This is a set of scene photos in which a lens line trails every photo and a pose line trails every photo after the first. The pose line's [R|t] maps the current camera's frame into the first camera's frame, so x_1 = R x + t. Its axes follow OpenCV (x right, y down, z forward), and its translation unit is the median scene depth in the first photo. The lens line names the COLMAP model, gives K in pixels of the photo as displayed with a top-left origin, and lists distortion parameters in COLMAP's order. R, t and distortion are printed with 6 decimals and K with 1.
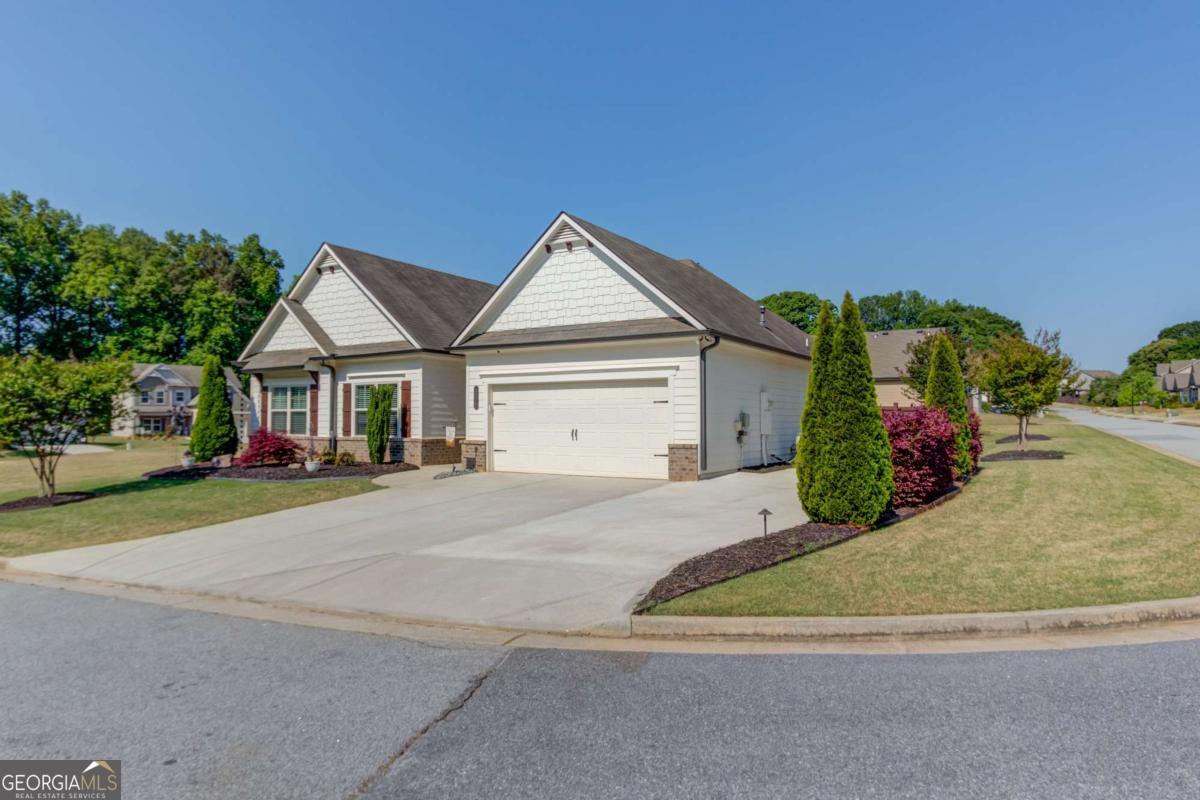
lens RADIAL K [[727.3, 0, 600.4], [0, 727.3, 400.3], [0, 0, 1]] dist [-0.002840, -0.004075]
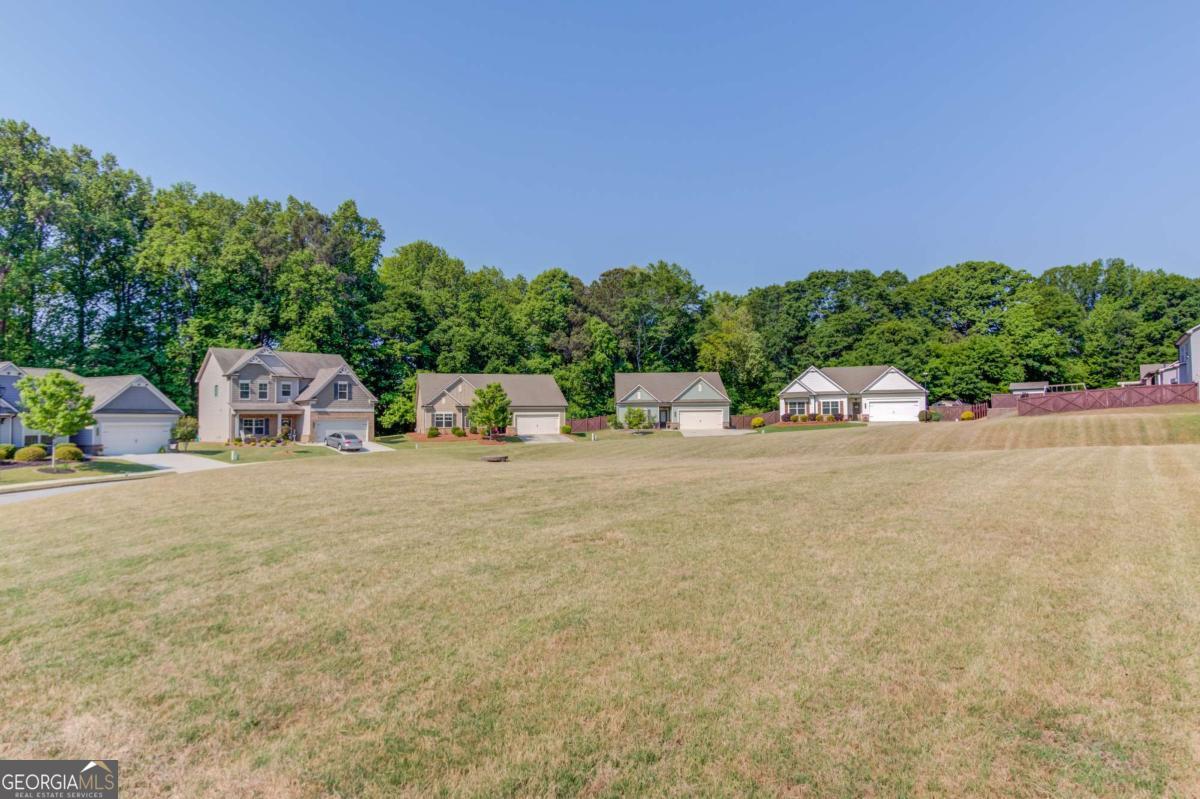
lens RADIAL K [[723.3, 0, 599.2], [0, 723.3, 401.9], [0, 0, 1]] dist [-0.021241, 0.003038]
pose [[0.999205, -0.013955, -0.037352, -0.189050], [0.013769, 0.999891, -0.005247, 0.014031], [0.037421, 0.004728, 0.999288, 0.212899]]
